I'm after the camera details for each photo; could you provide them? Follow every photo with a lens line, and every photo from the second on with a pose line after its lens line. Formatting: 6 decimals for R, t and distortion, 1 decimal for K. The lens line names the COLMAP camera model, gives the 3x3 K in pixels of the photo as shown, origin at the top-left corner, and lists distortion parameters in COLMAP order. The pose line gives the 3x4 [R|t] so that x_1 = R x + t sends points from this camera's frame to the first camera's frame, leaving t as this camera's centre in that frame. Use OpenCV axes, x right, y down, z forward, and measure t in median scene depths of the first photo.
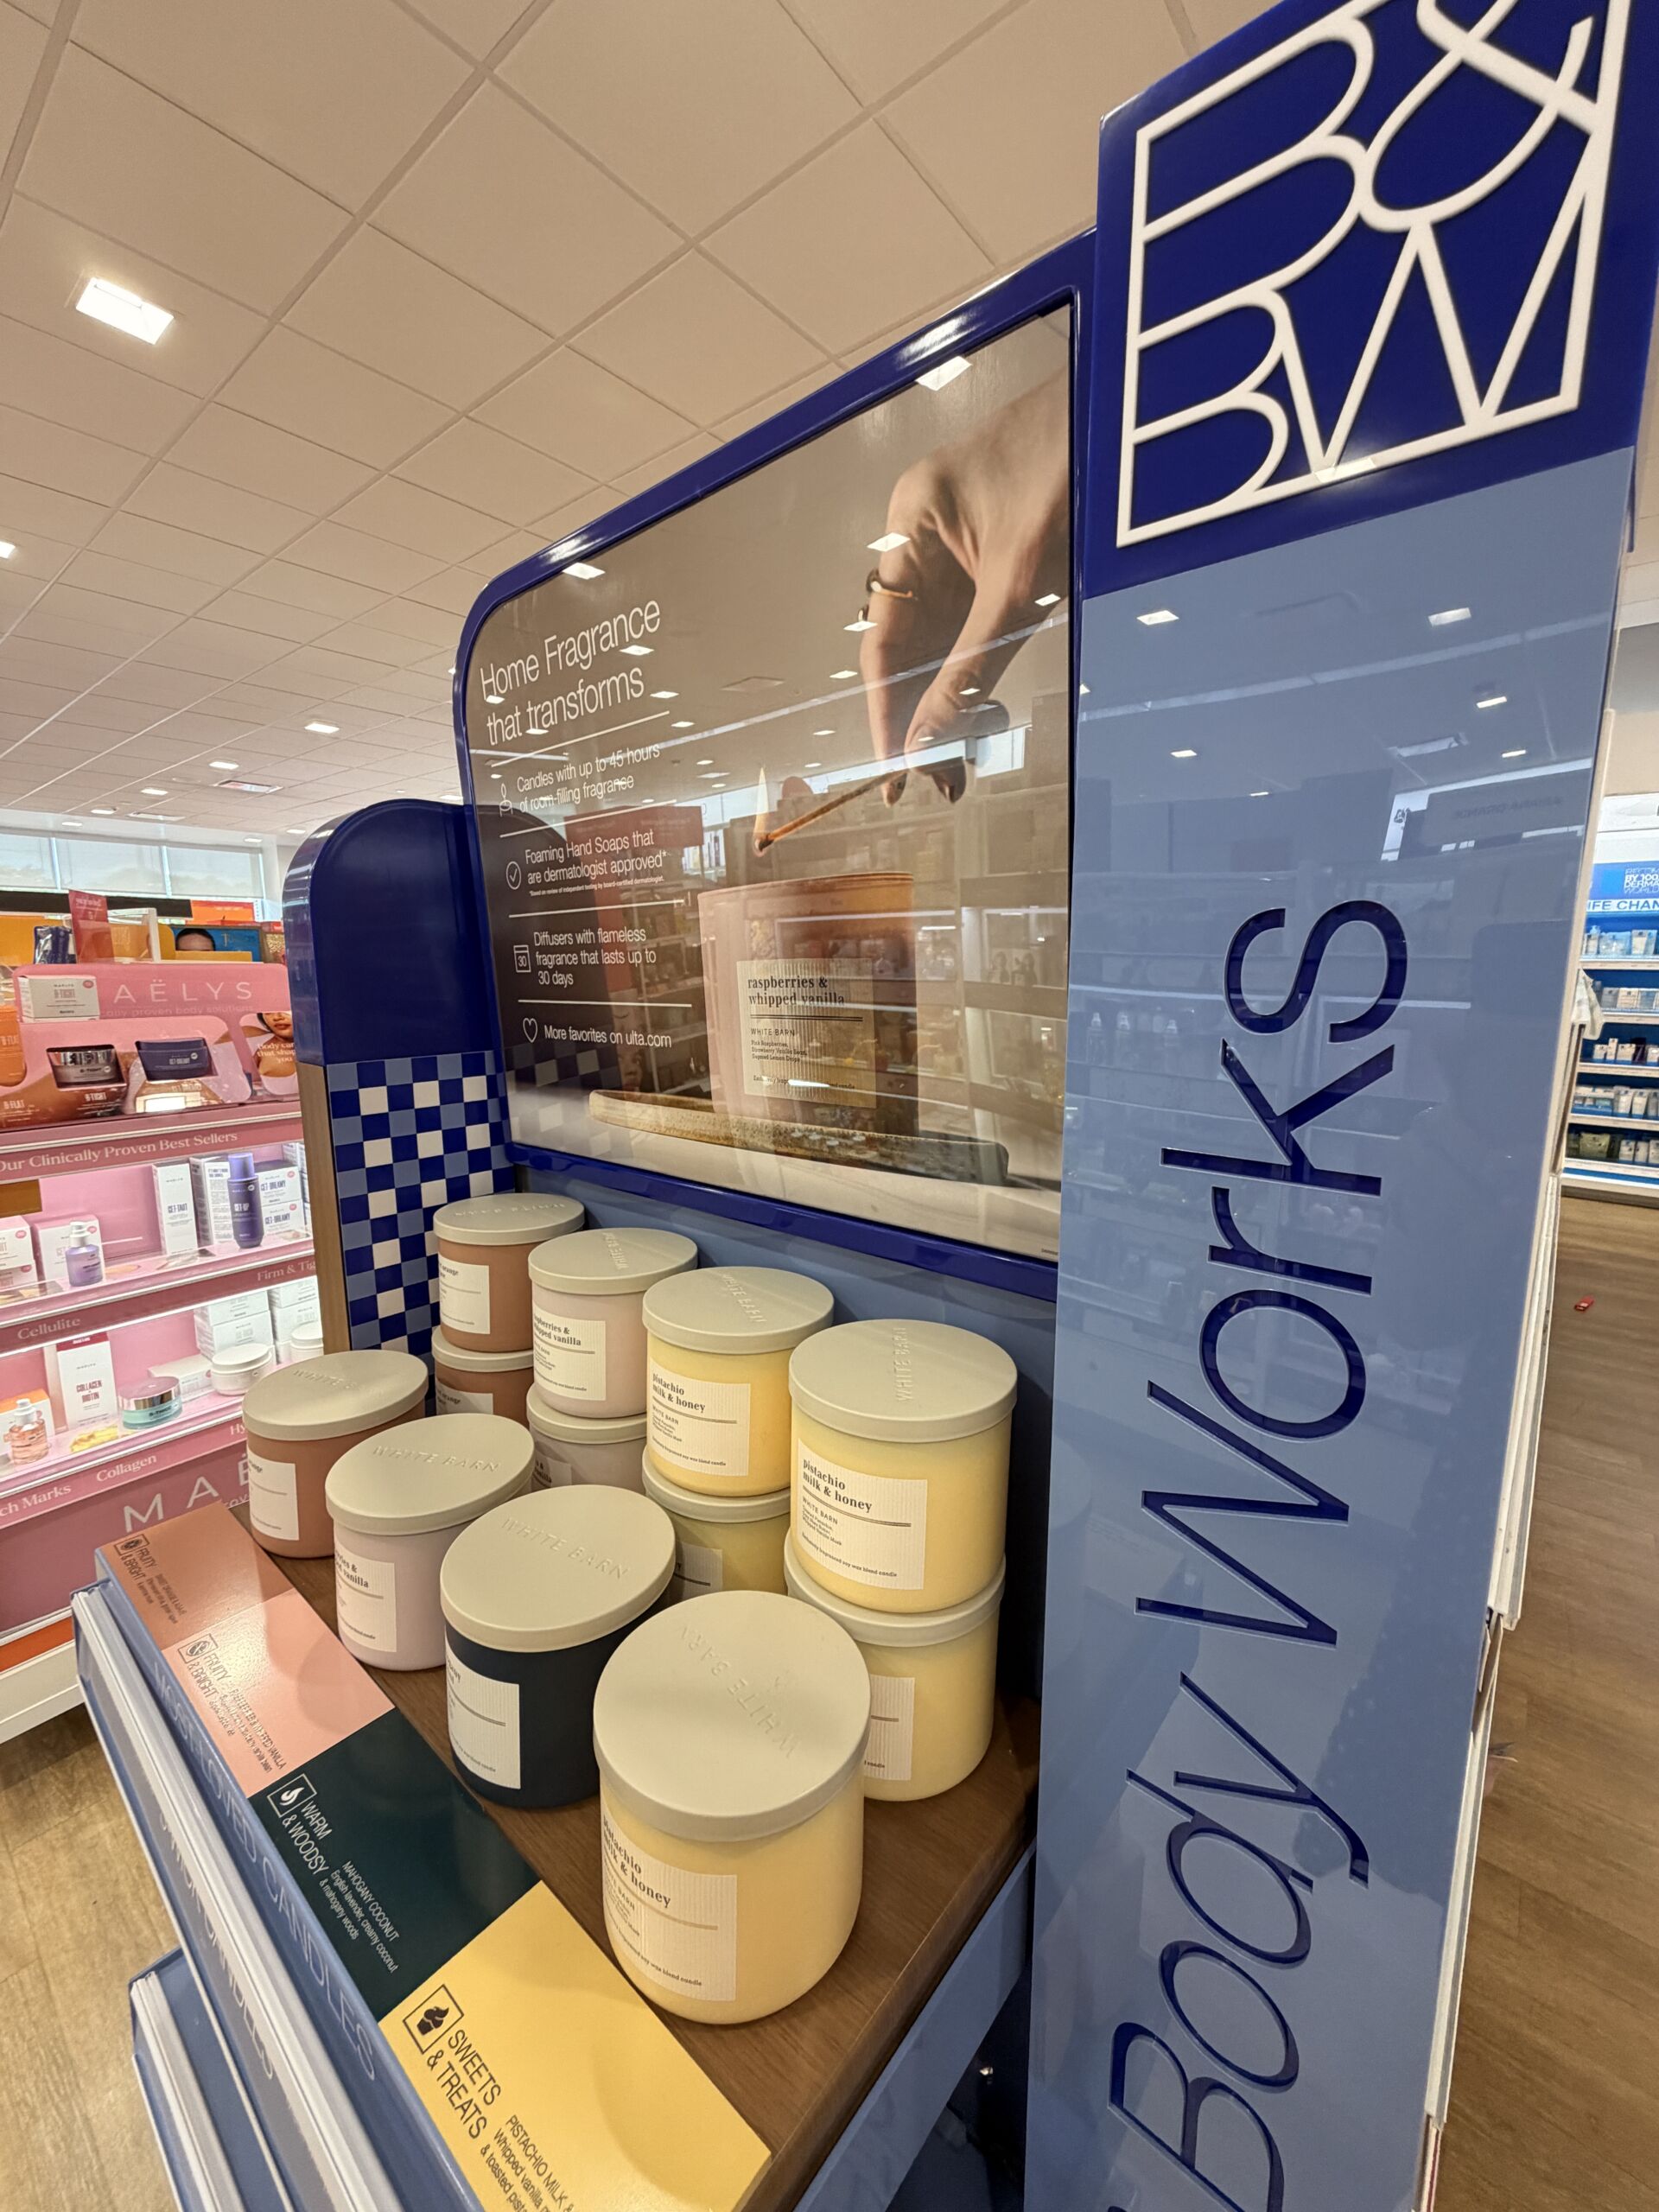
lens RADIAL K [[875.1, 0, 831.4], [0, 875.1, 1095.2], [0, 0, 1]] dist [-0.000930, -0.000120]
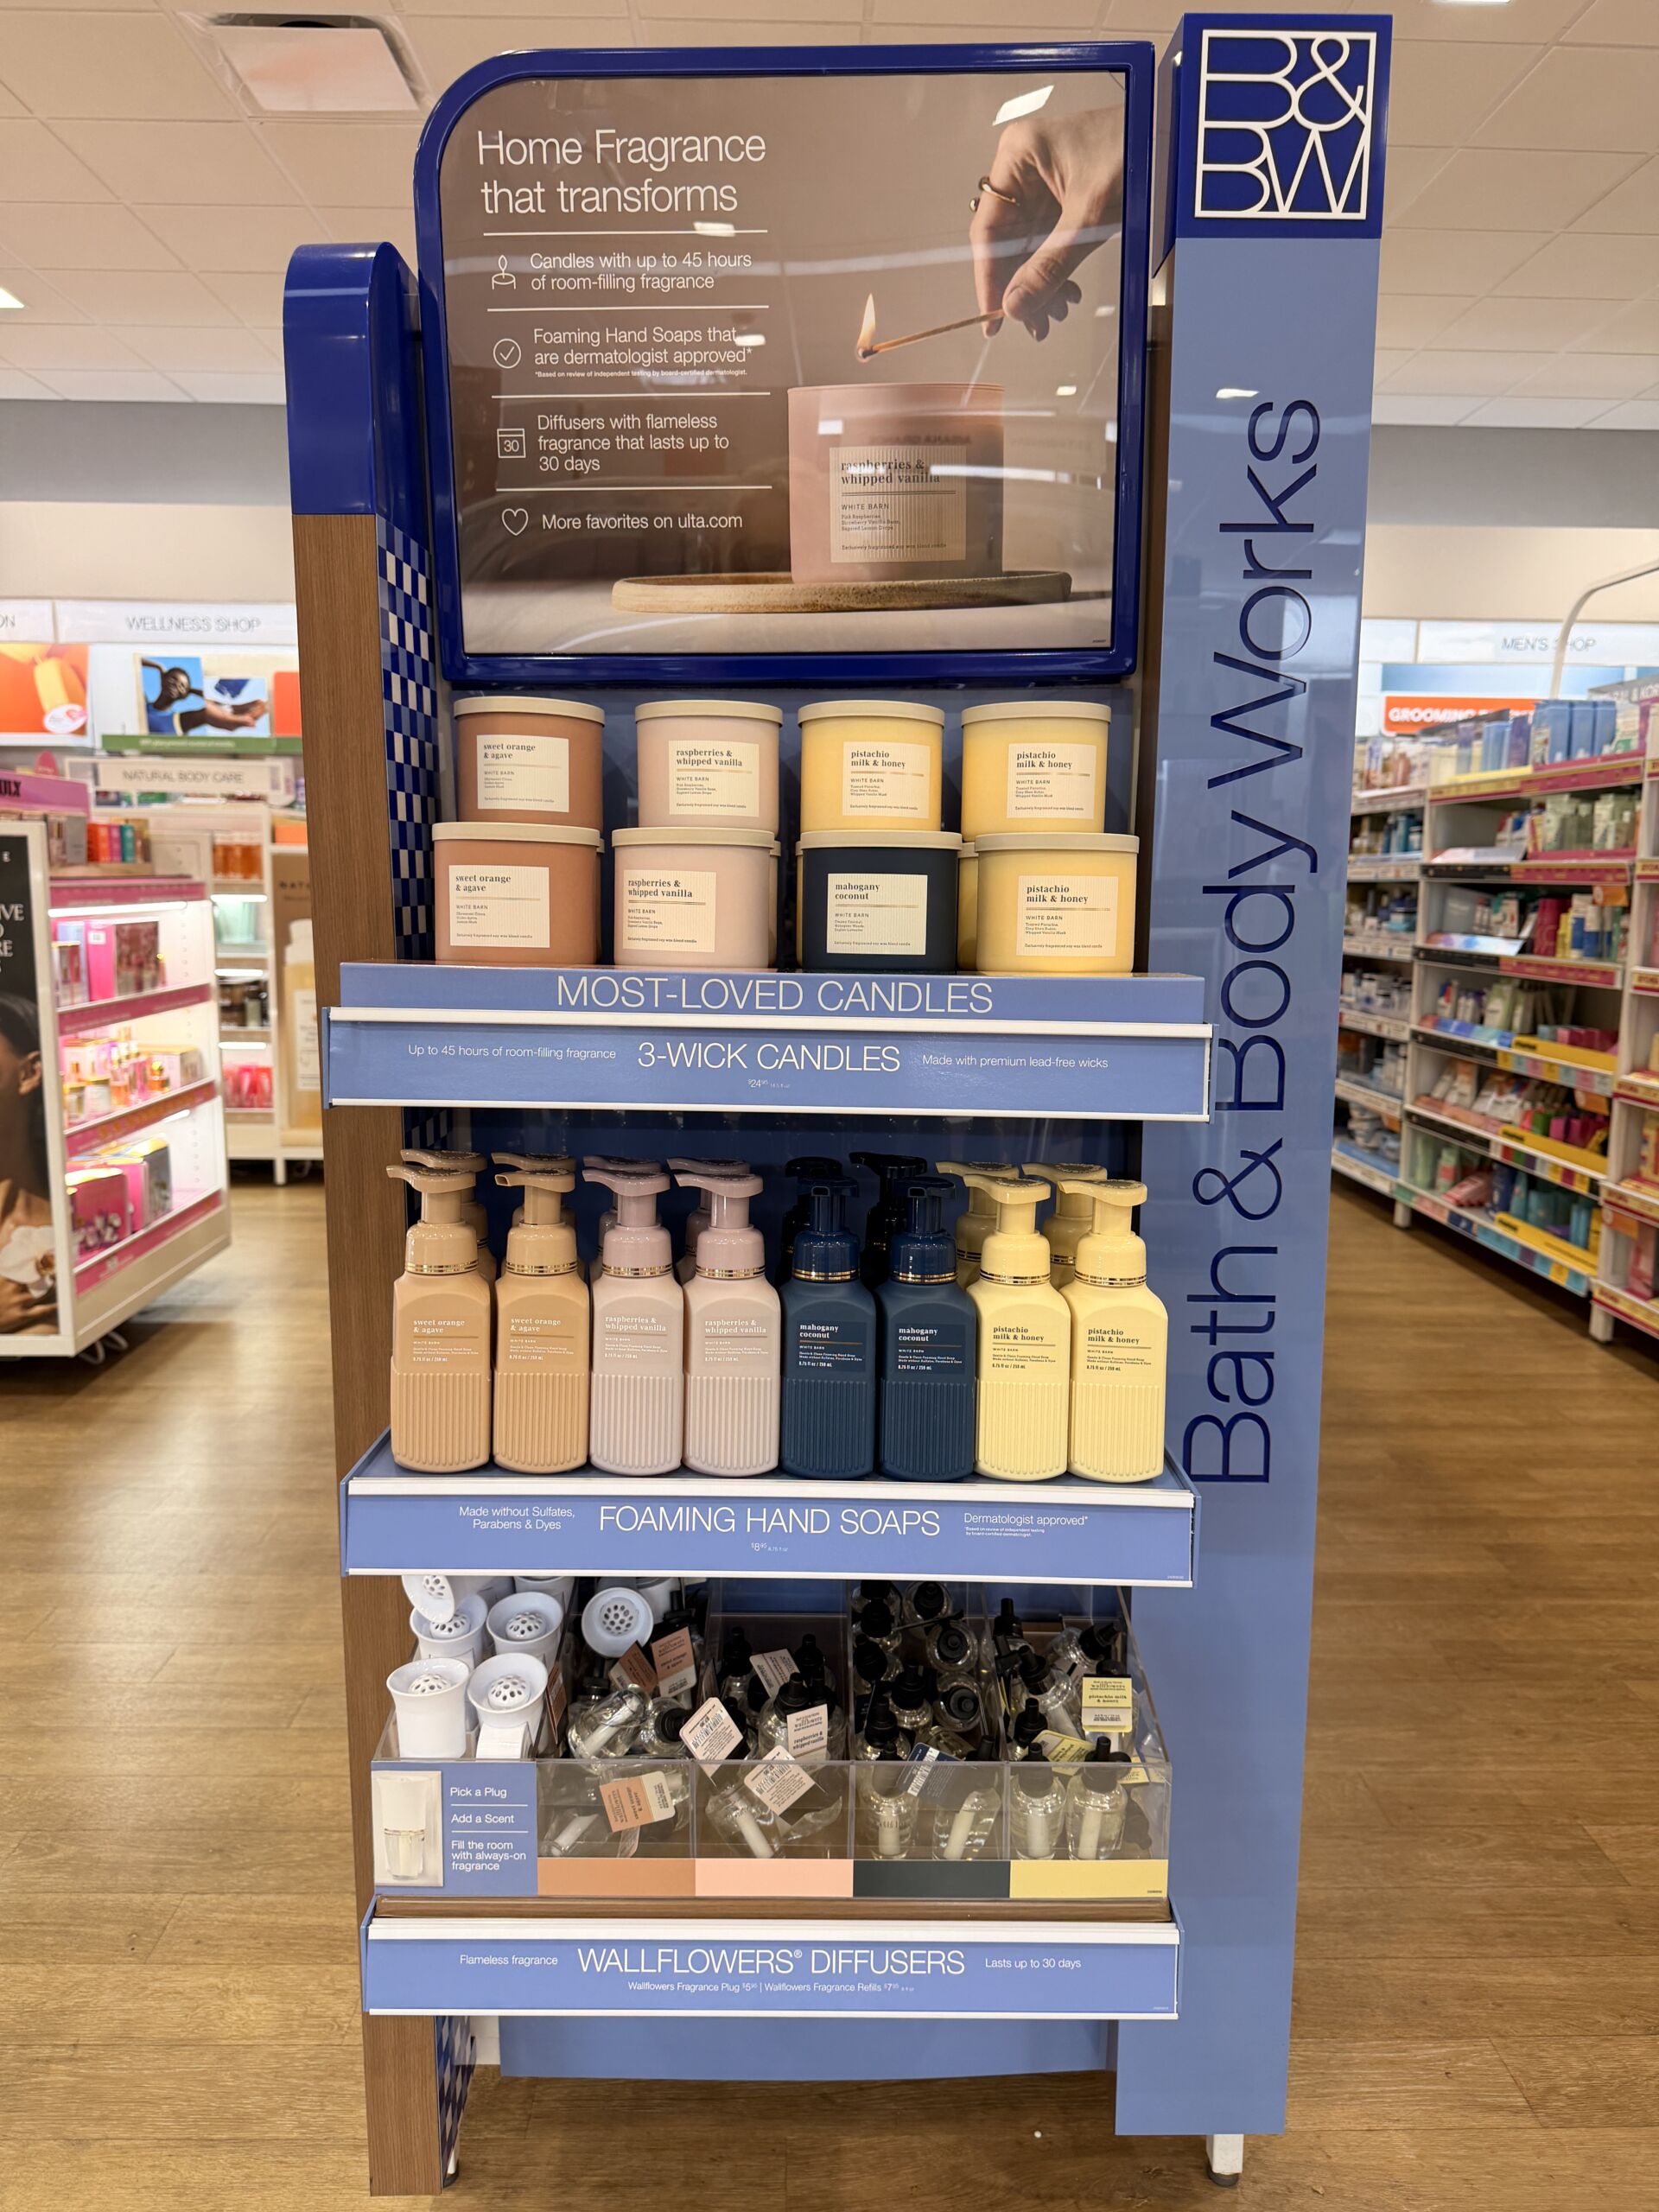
lens RADIAL K [[1557.5, 0, 829.5], [0, 1557.5, 1106.0], [0, 0, 1]] dist [-0.003339, -0.014710]
pose [[0.762855, -0.094277, 0.639659, -1.357383], [0.094633, 0.994939, 0.033782, 0.592858], [-0.639607, 0.034762, 0.767916, -0.560660]]
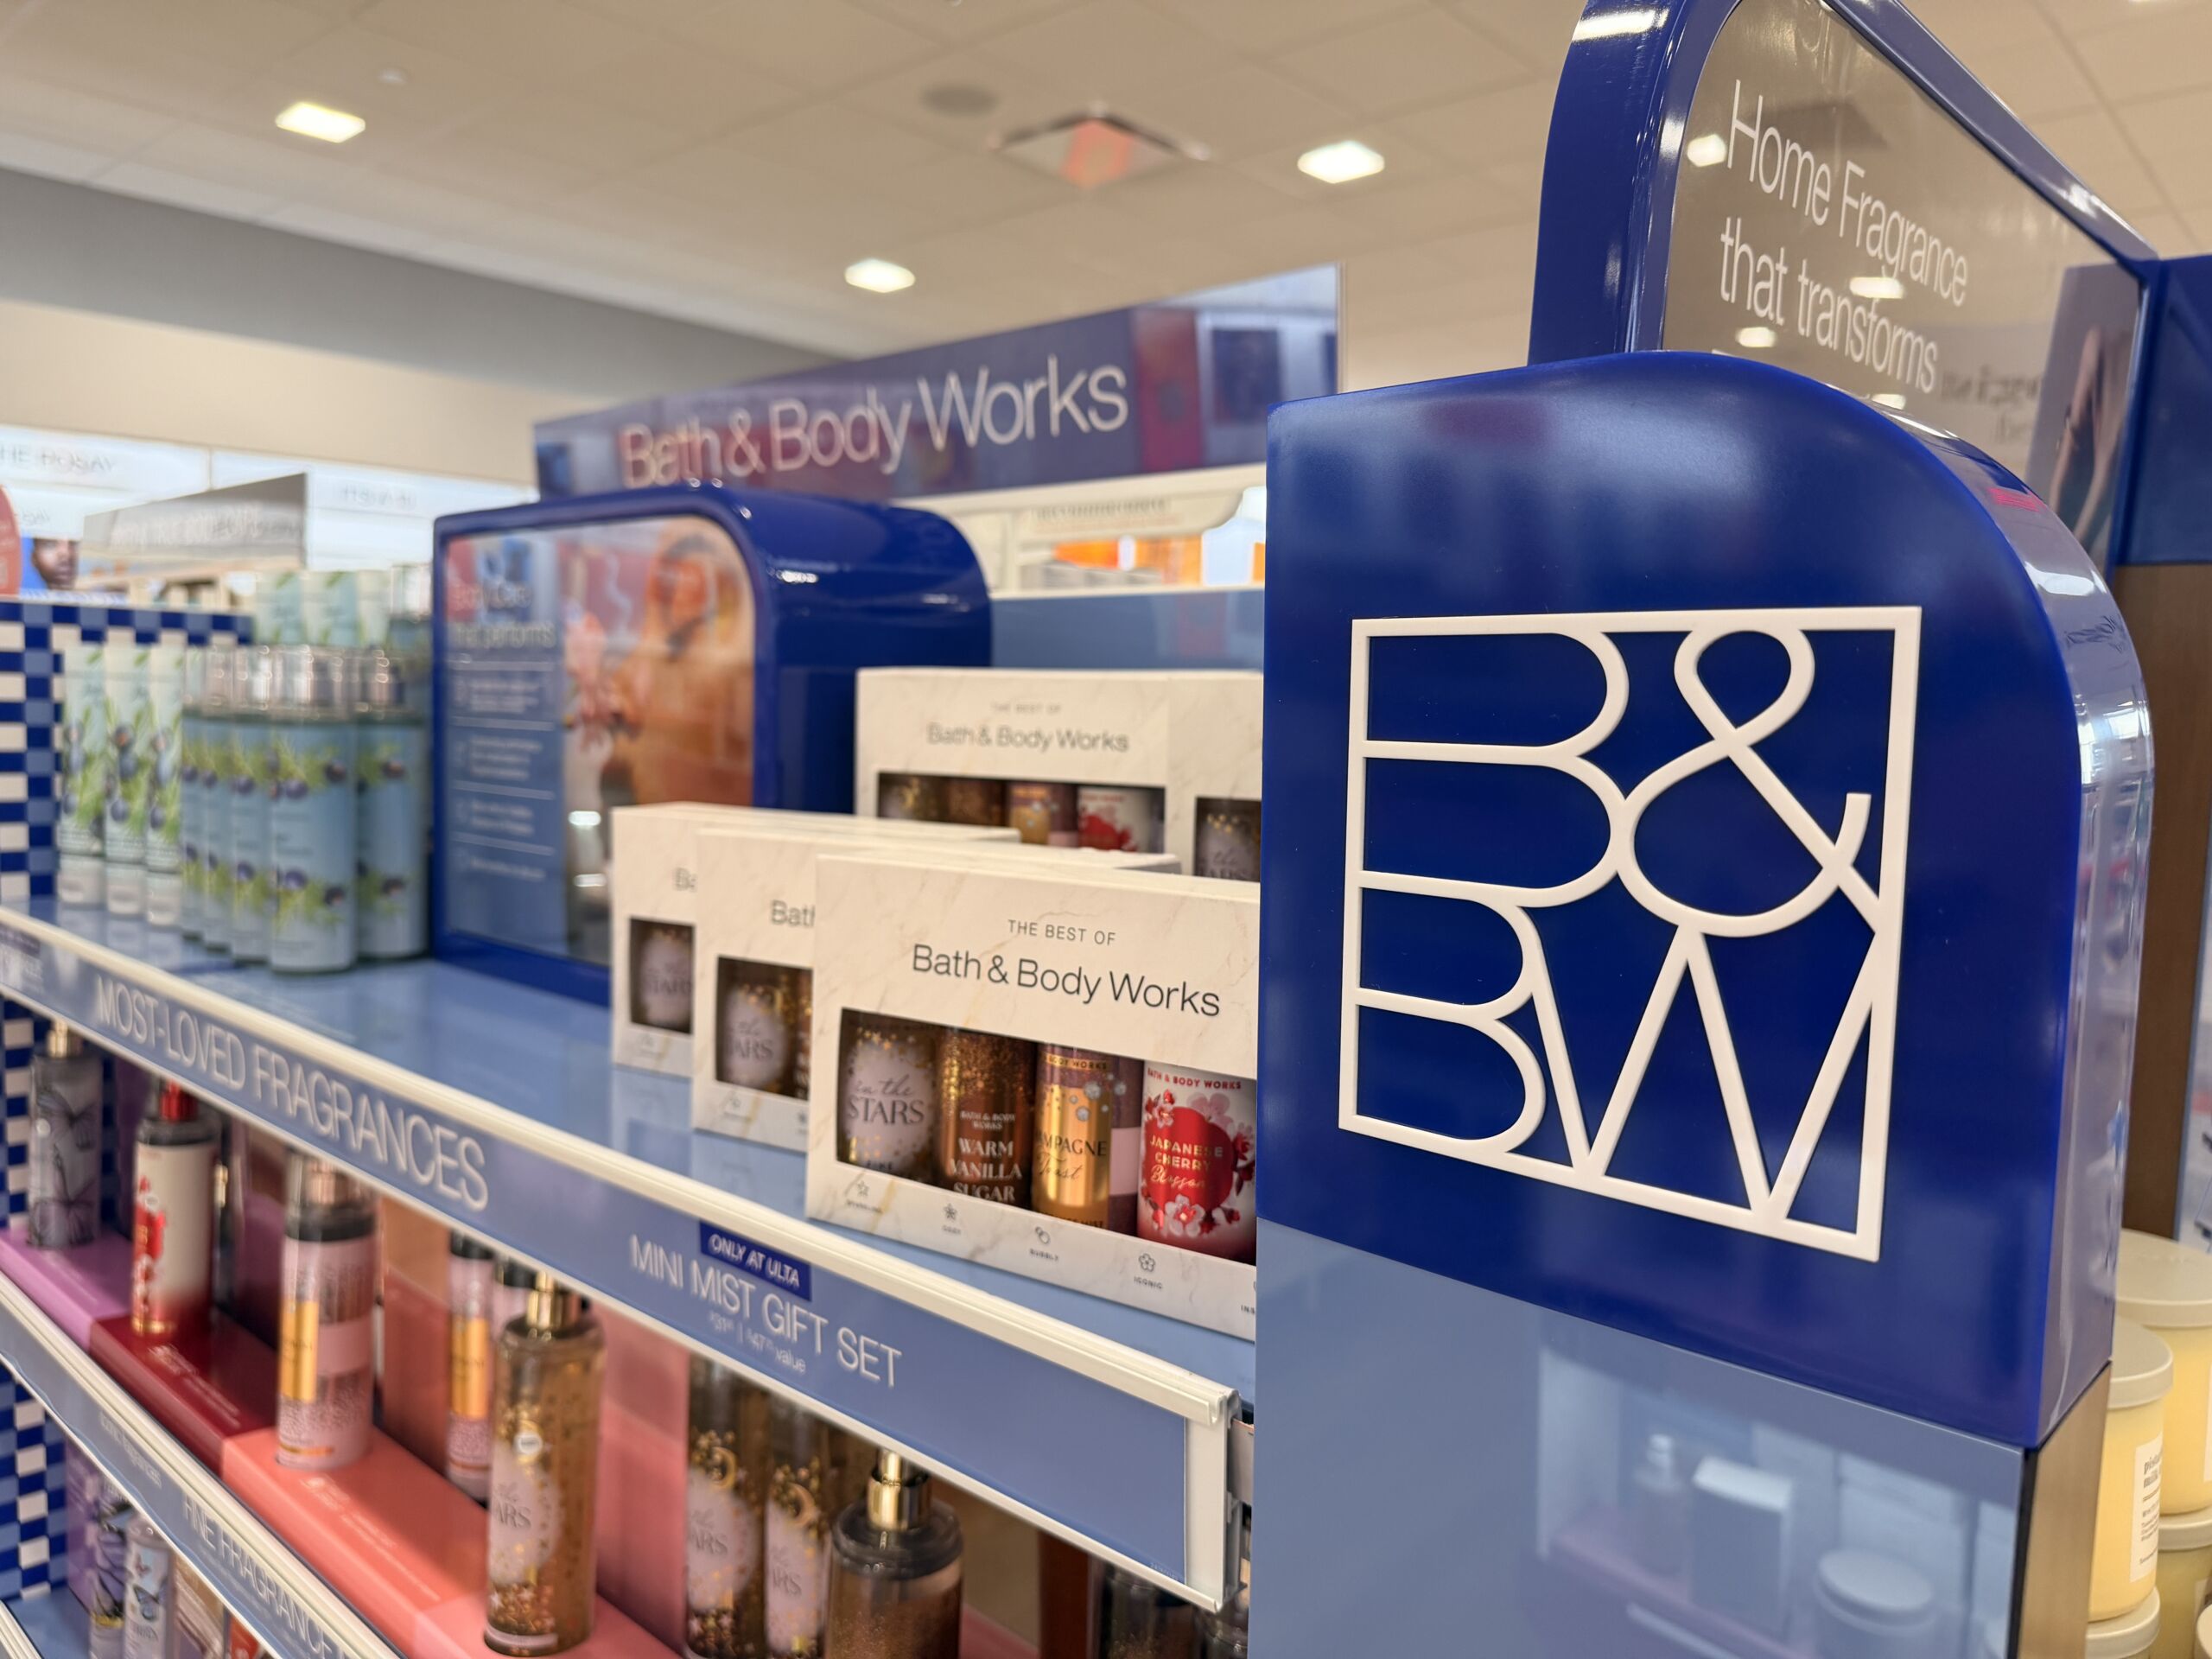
lens RADIAL K [[1572.2, 0, 1106.0], [0, 1572.2, 829.5], [0, 0, 1]] dist [0.005516, -0.043112]
pose [[0.998895, 0.025034, -0.039785, 0.088732], [-0.027922, 0.996885, -0.073763, -0.364333], [0.037814, 0.074792, 0.996482, -0.127853]]
